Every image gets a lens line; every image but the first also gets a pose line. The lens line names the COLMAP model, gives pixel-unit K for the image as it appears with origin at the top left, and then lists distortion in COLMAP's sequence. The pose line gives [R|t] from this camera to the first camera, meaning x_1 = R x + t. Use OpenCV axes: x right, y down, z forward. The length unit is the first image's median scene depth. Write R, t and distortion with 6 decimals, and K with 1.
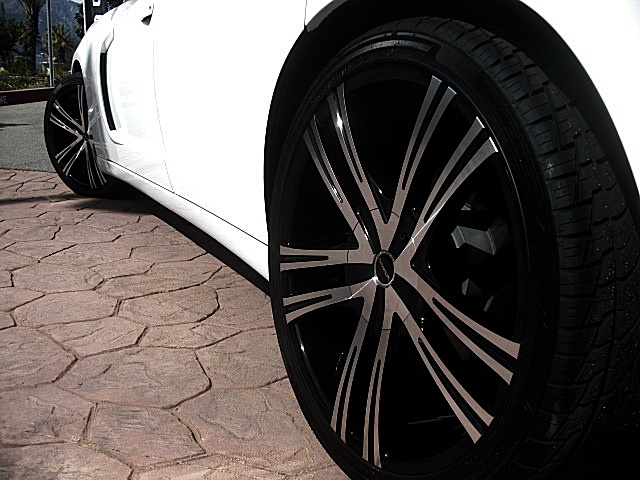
lens RADIAL K [[611.1, 0, 316.0], [0, 611.1, 237.8], [0, 0, 1]] dist [-0.126325, 0.000000]
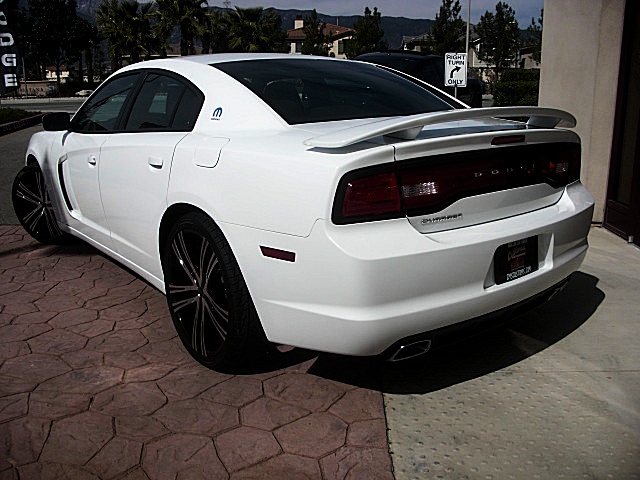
lens RADIAL K [[611.1, 0, 320.6], [0, 611.1, 242.7], [0, 0, 1]] dist [-0.126325, 0.000000]
pose [[0.985461, -0.104948, 0.133615, 0.245765], [0.099696, 0.993980, 0.045427, -0.209446], [-0.137578, -0.031446, 0.989992, -1.609703]]
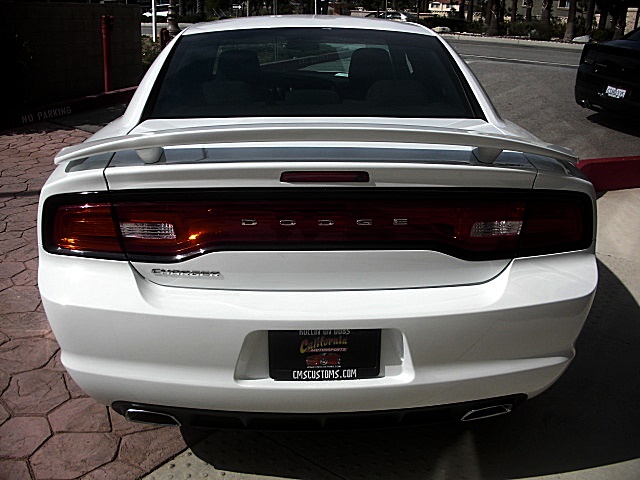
lens RADIAL K [[611.1, 0, 306.7], [0, 611.1, 253.8], [0, 0, 1]] dist [-0.126325, 0.000000]
pose [[0.882244, 0.126489, -0.453483, 1.779739], [-0.065424, 0.986825, 0.147972, -0.433737], [0.466225, -0.100879, 0.878896, -0.891290]]
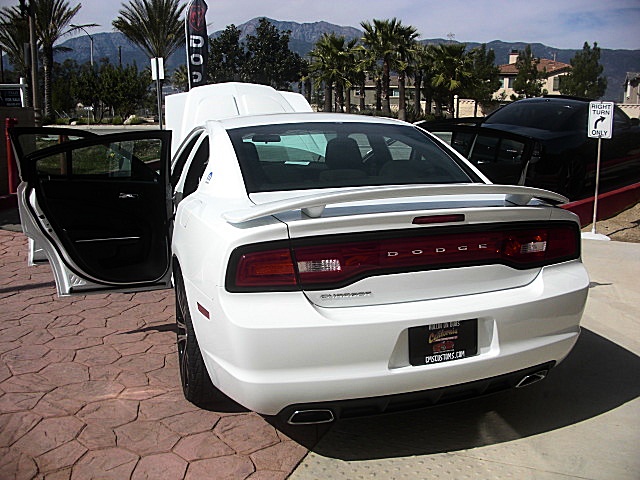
lens RADIAL K [[611.1, 0, 313.2], [0, 611.1, 248.4], [0, 0, 1]] dist [-0.126325, 0.000000]
pose [[0.976556, -0.012682, -0.214889, 1.206302], [0.009959, 0.999856, -0.013752, -0.283765], [0.215032, 0.011290, 0.976542, -1.731816]]
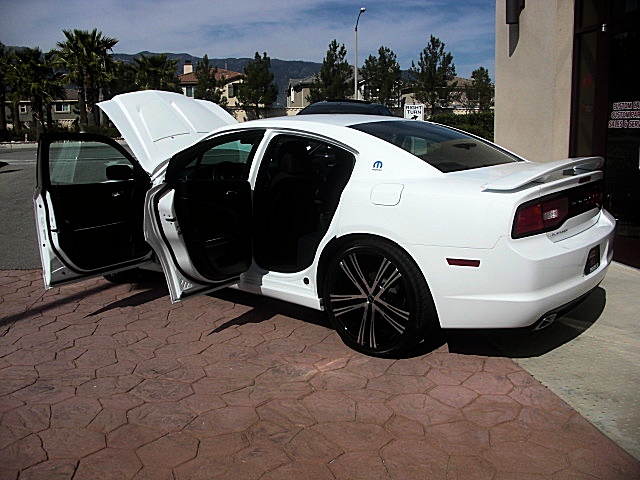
lens RADIAL K [[611.1, 0, 307.9], [0, 611.1, 241.4], [0, 0, 1]] dist [-0.126325, 0.000000]
pose [[0.939948, -0.141122, 0.310777, -1.142627], [0.147971, 0.988991, 0.001554, -0.303099], [-0.307575, 0.044525, 0.950482, -2.118131]]
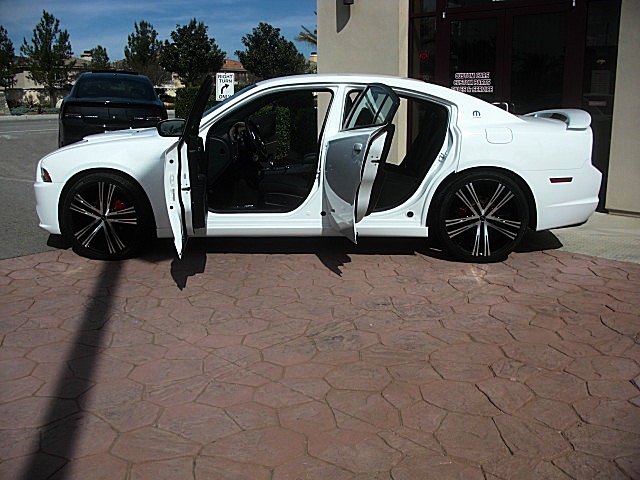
lens RADIAL K [[611.1, 0, 322.4], [0, 611.1, 246.4], [0, 0, 1]] dist [-0.126325, 0.000000]
pose [[0.532840, -0.258581, 0.805740, -3.710668], [0.218814, 0.961888, 0.163990, -0.662567], [-0.817437, 0.088926, 0.569113, -0.620548]]
